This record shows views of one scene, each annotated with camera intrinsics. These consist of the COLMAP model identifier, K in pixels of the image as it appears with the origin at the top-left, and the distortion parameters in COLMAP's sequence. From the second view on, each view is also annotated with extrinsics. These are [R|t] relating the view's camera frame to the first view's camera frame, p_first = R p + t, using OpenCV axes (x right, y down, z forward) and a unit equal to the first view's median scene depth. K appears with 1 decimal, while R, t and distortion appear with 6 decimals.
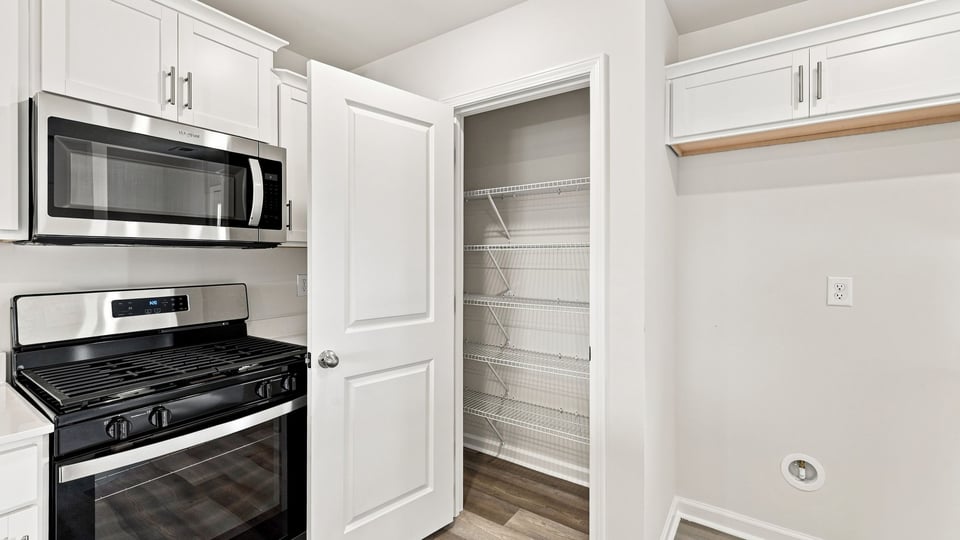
lens RADIAL K [[409.4, 0, 471.1], [0, 409.4, 260.0], [0, 0, 1]] dist [0.001141, -0.000405]
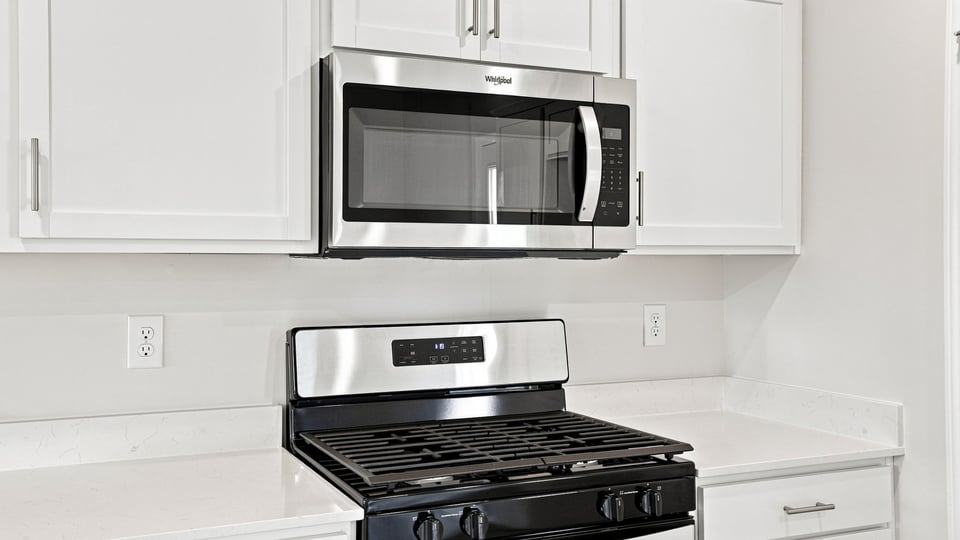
lens RADIAL K [[925.7, 0, 472.1], [0, 925.7, 252.7], [0, 0, 1]] dist [0.068224, 0.000000]
pose [[0.860018, -0.003762, -0.510250, -0.000686], [-0.003369, 0.999909, -0.013050, -0.023704], [0.510253, 0.012942, 0.859927, -0.228705]]
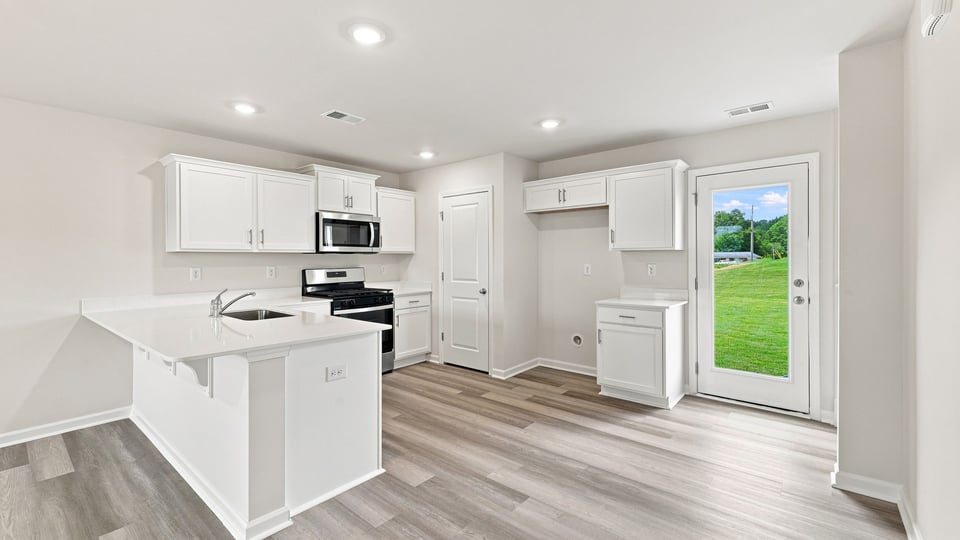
lens RADIAL K [[409.4, 0, 478.4], [0, 409.4, 261.4], [0, 0, 1]] dist [0.001141, -0.000405]
pose [[0.996432, -0.003622, -0.084323, 0.488911], [0.003785, 0.999991, 0.001776, 0.020861], [0.084316, -0.002089, 0.996437, -1.919038]]
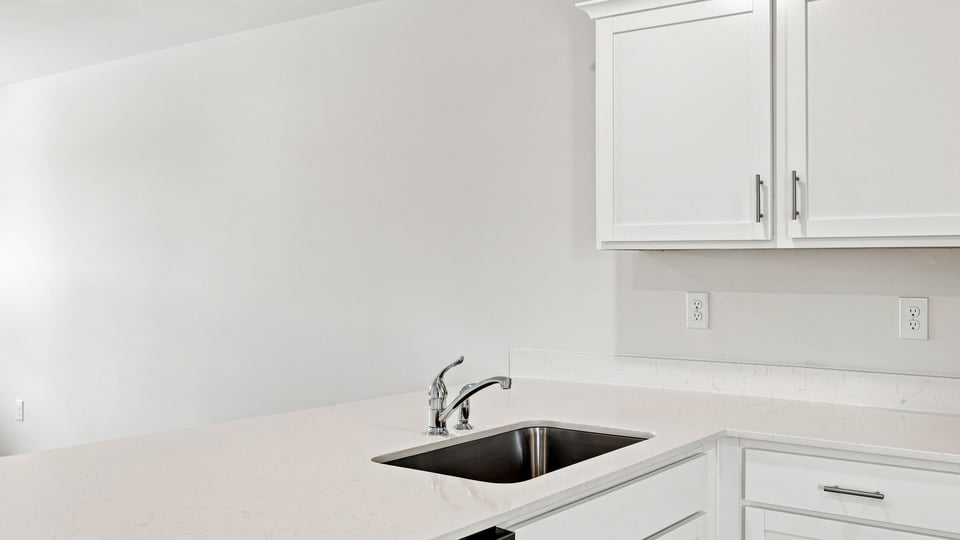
lens RADIAL K [[961.7, 0, 481.8], [0, 961.7, 261.9], [0, 0, 1]] dist [0.001695, 0.000000]
pose [[-0.043793, -0.002404, -0.999038, 0.718701], [-0.007036, 0.999973, -0.002098, -0.003259], [0.999016, 0.006938, -0.043809, -0.003404]]
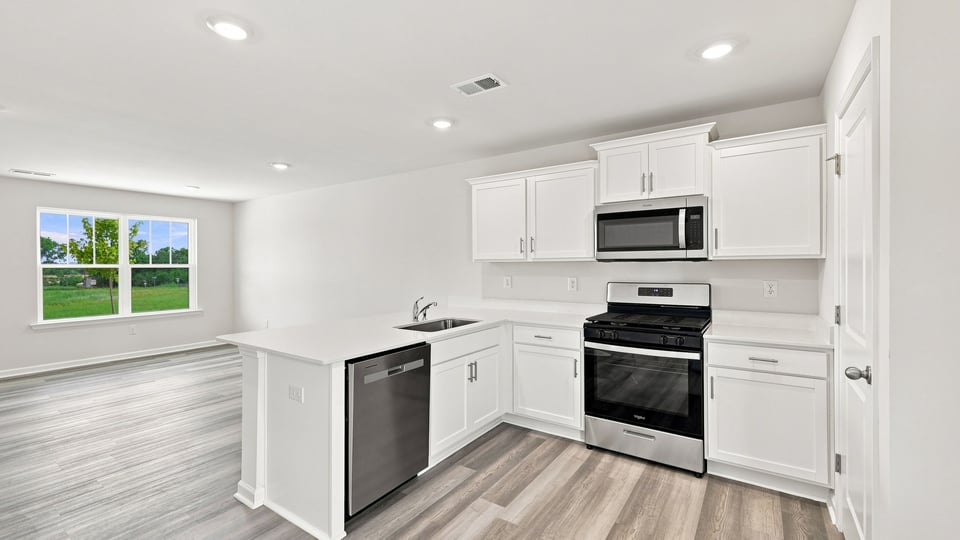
lens RADIAL K [[409.4, 0, 469.7], [0, 409.4, 264.3], [0, 0, 1]] dist [0.001141, -0.000405]
pose [[-0.009947, -0.002811, -0.999947, 1.269217], [-0.000687, 0.999996, -0.002804, -0.014036], [0.999950, 0.000659, -0.009949, 0.156870]]
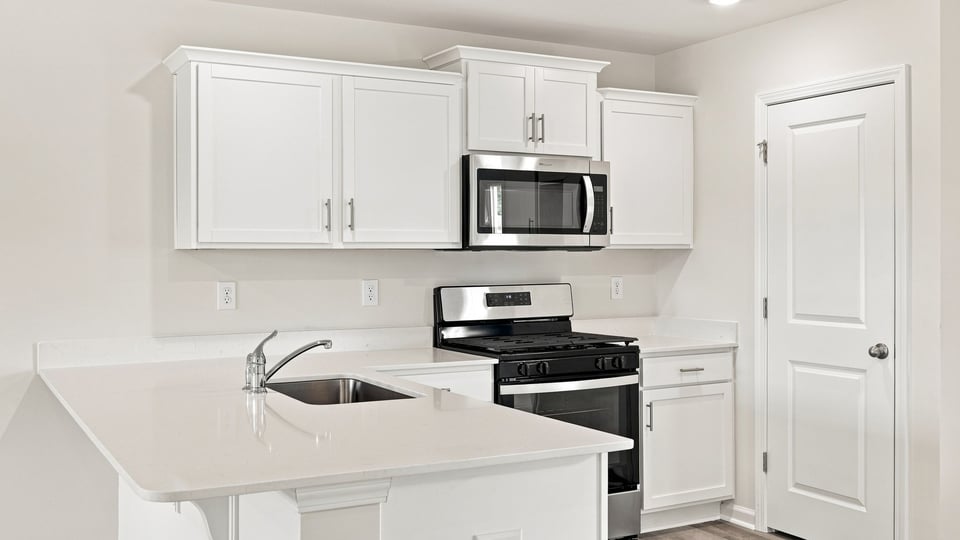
lens RADIAL K [[961.7, 0, 481.7], [0, 961.7, 260.3], [0, 0, 1]] dist [0.001695, 0.000000]
pose [[0.897789, -0.002312, -0.440419, 0.453089], [0.001712, 0.999997, -0.001760, 0.000674], [0.440422, 0.000826, 0.897790, -1.758740]]
